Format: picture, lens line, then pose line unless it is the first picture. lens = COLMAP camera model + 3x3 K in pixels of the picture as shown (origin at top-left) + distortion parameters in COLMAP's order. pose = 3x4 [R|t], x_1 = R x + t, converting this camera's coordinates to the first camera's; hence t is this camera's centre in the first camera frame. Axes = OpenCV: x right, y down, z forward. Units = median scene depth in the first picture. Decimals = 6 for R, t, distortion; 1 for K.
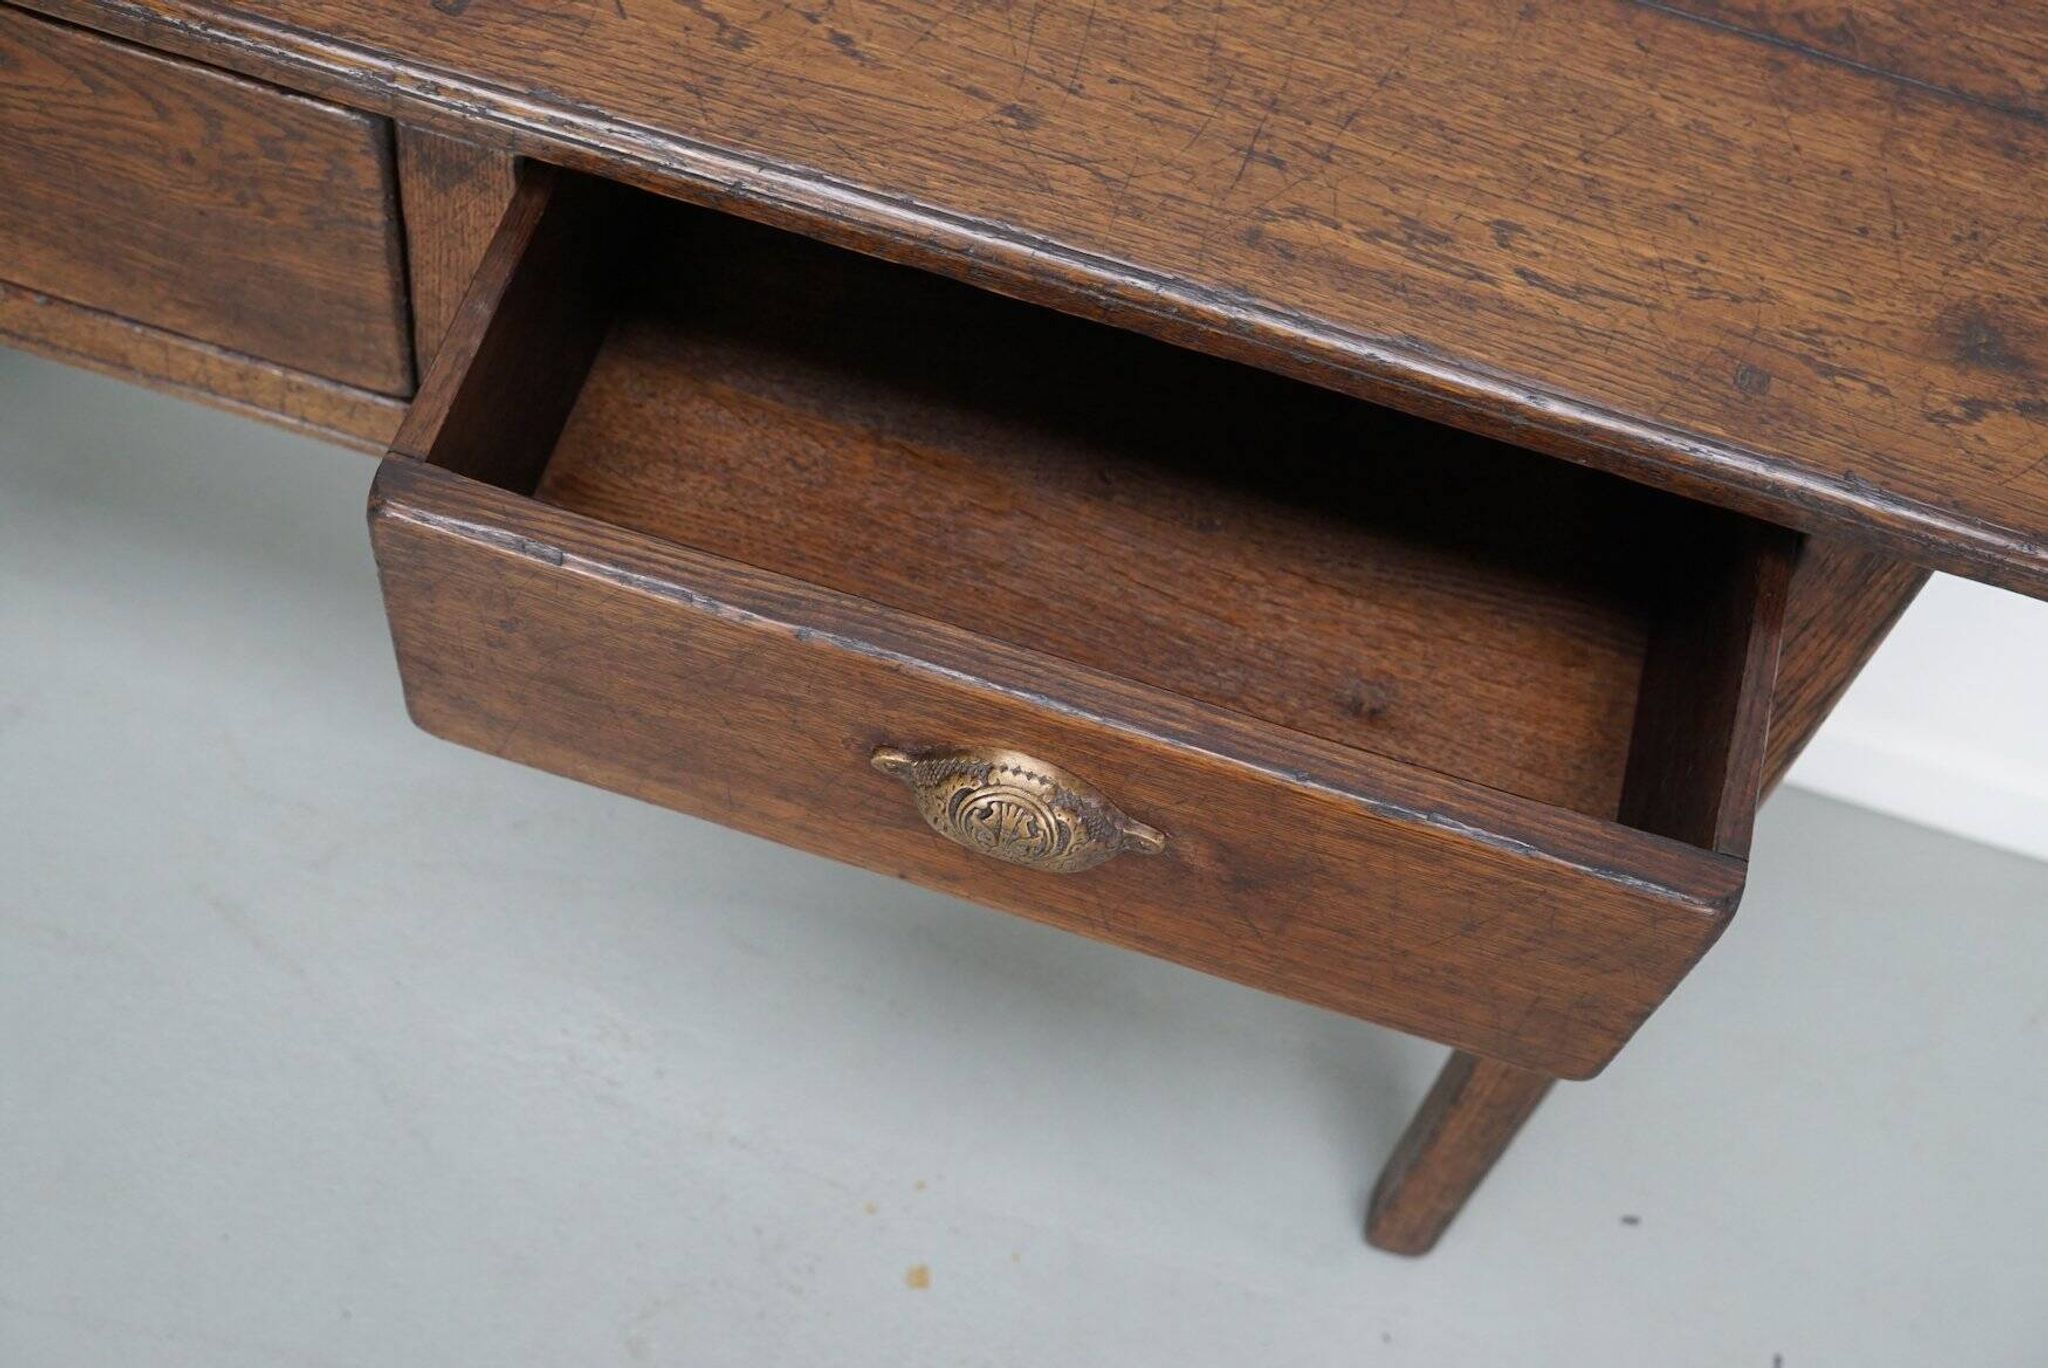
lens RADIAL K [[2657.5, 0, 1024.0], [0, 2657.5, 684.0], [0, 0, 1]] dist [-0.151053, 0.317653]
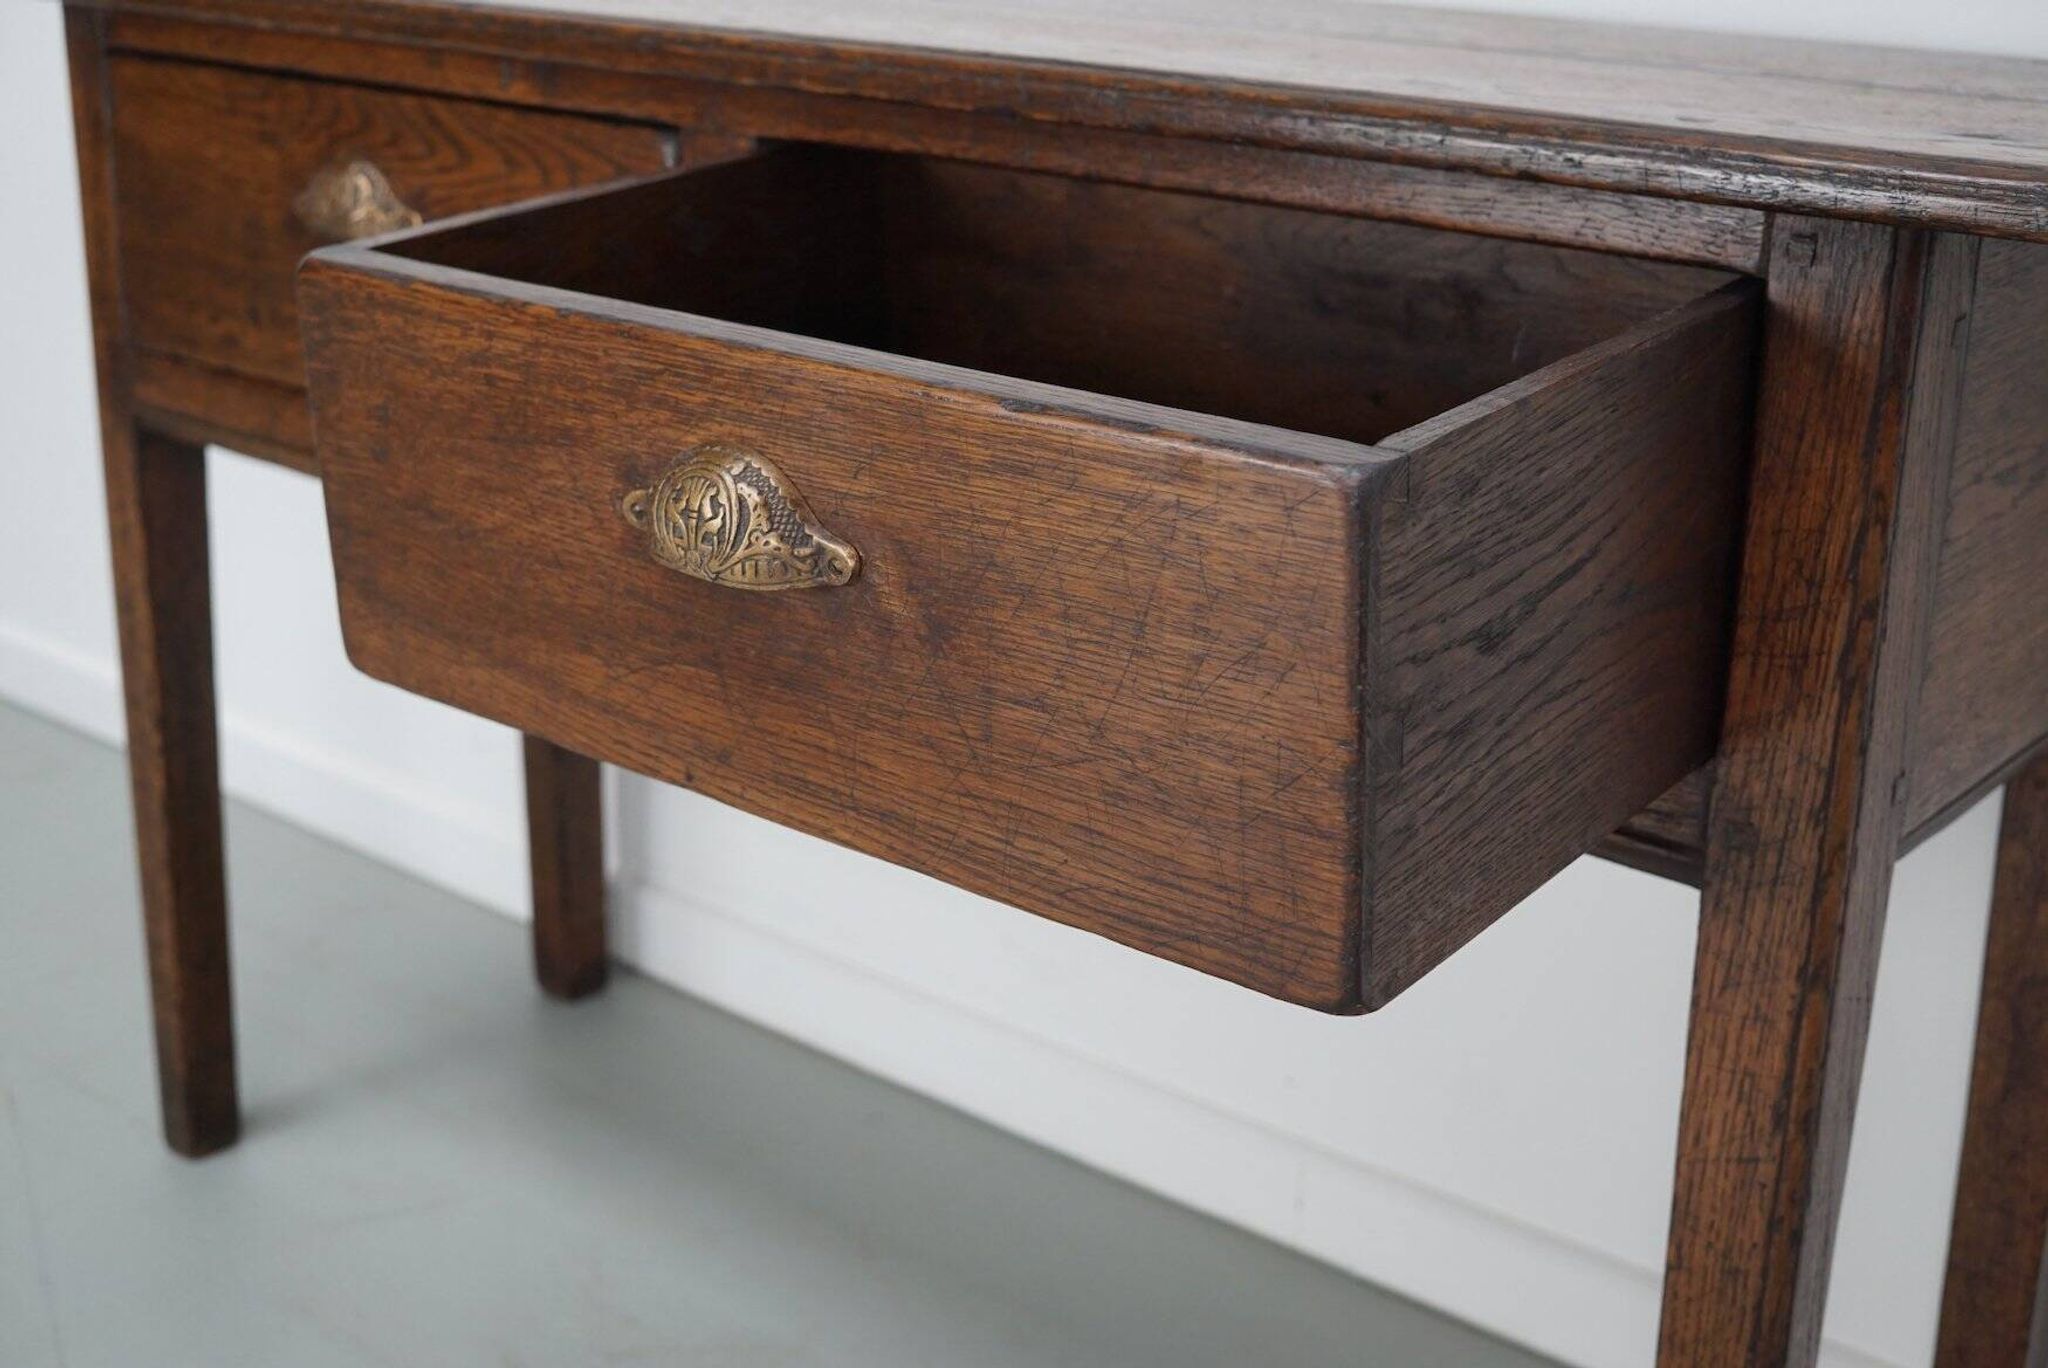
lens RADIAL K [[2657.5, 0, 1024.0], [0, 2657.5, 684.0], [0, 0, 1]] dist [-0.151053, 0.317653]
pose [[0.902842, 0.031410, -0.428823, 0.428465], [-0.305328, 0.749042, -0.587971, 0.632870], [0.302738, 0.661777, 0.685858, 0.341467]]
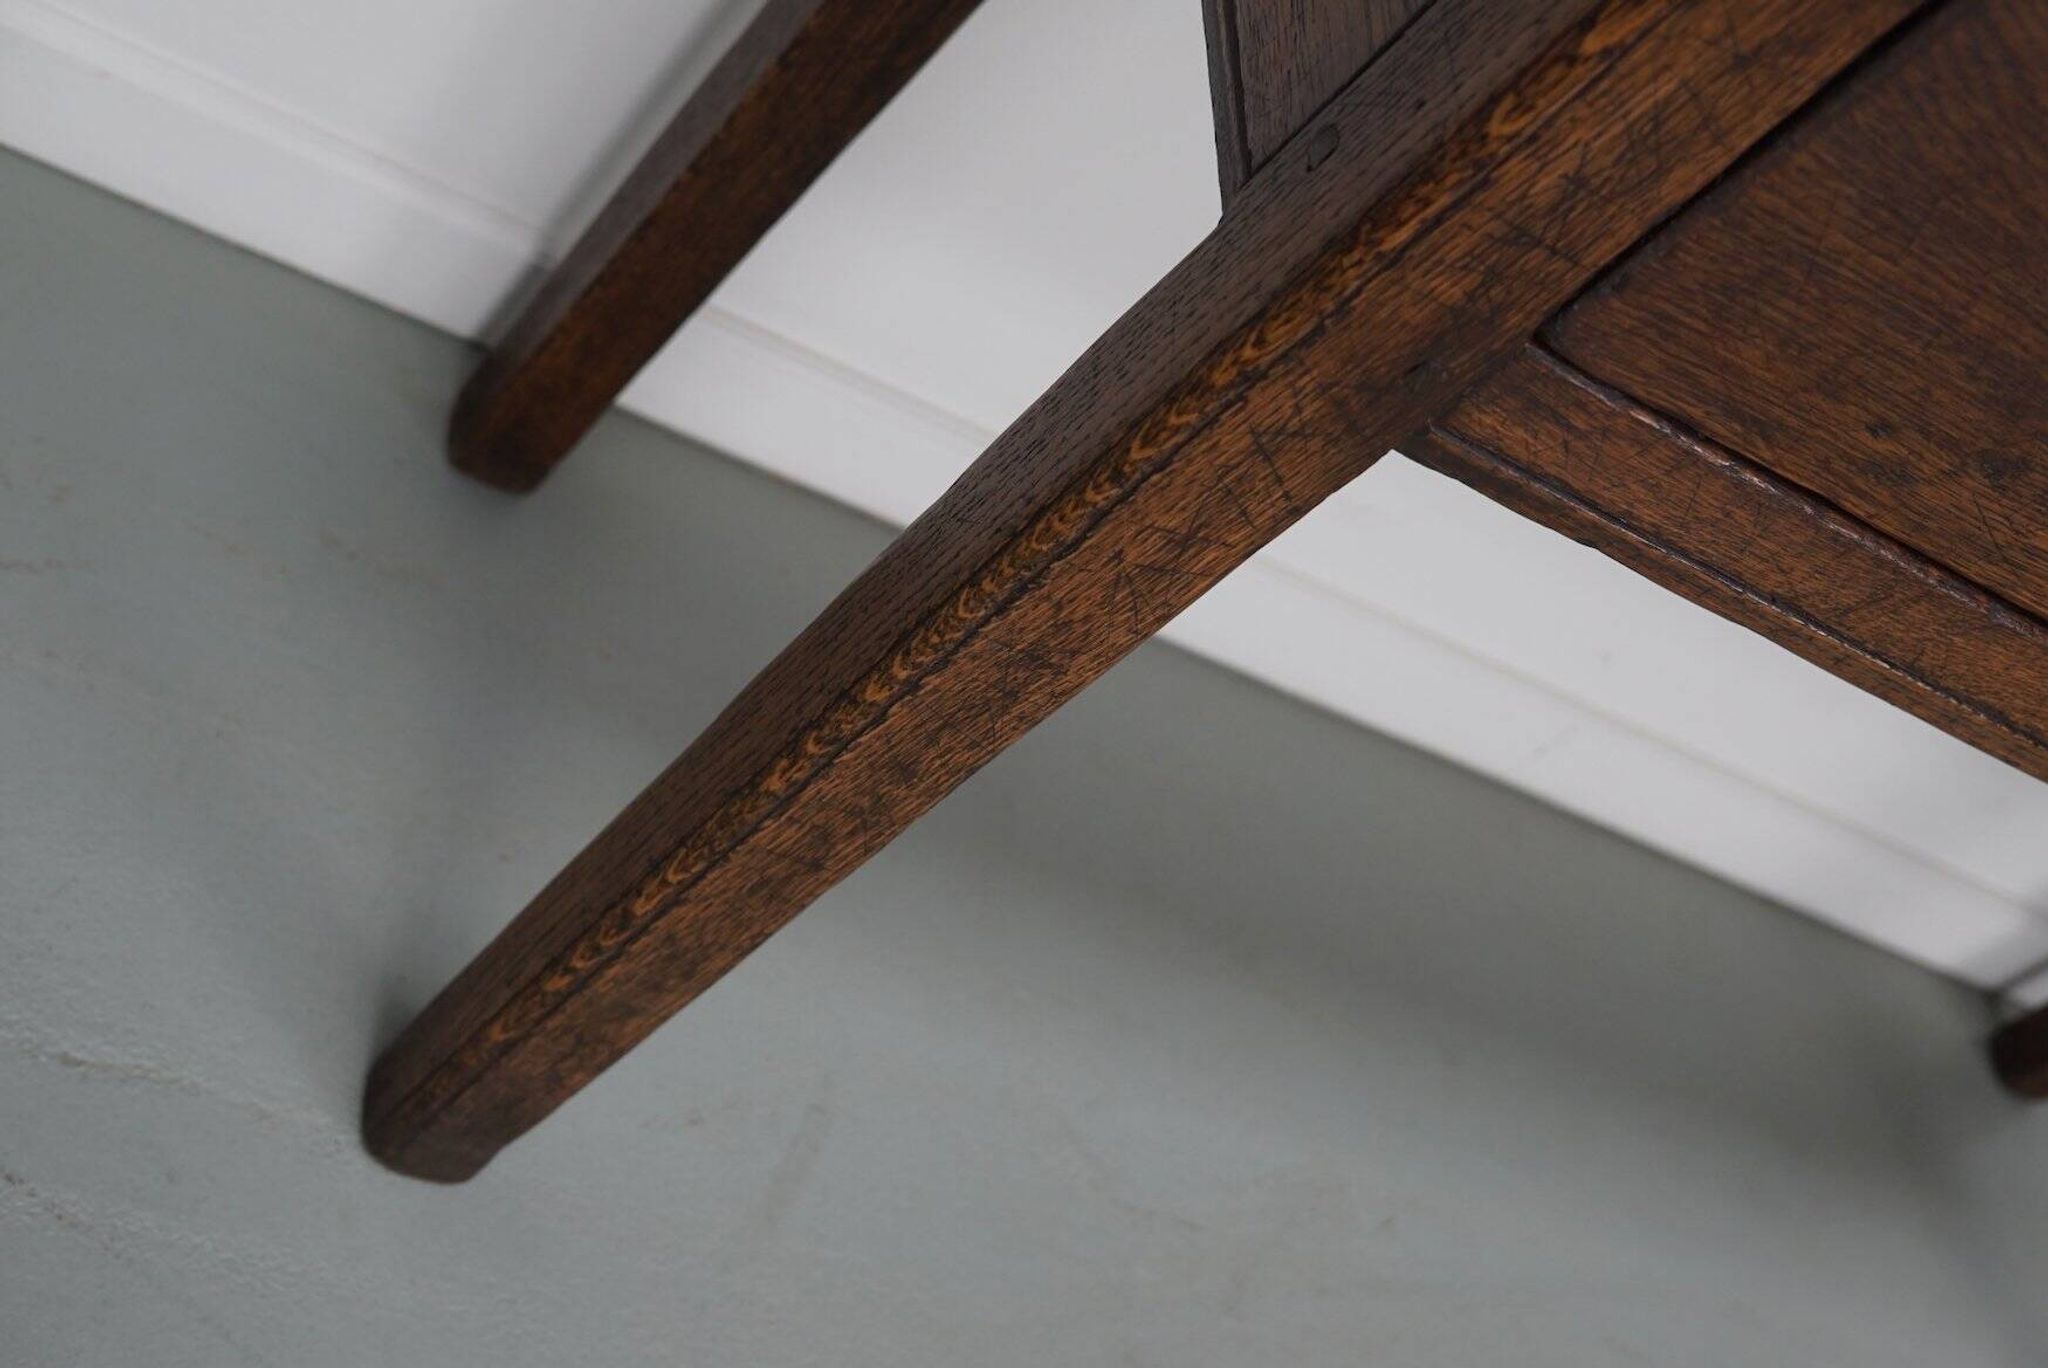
lens RADIAL K [[2657.5, 0, 1024.0], [0, 2657.5, 684.0], [0, 0, 1]] dist [-0.151053, 0.317653]
pose [[0.845099, 0.037436, 0.533297, -1.123553], [-0.050362, 0.998684, 0.009702, -0.171582], [-0.532232, -0.035057, 0.845873, 0.640411]]
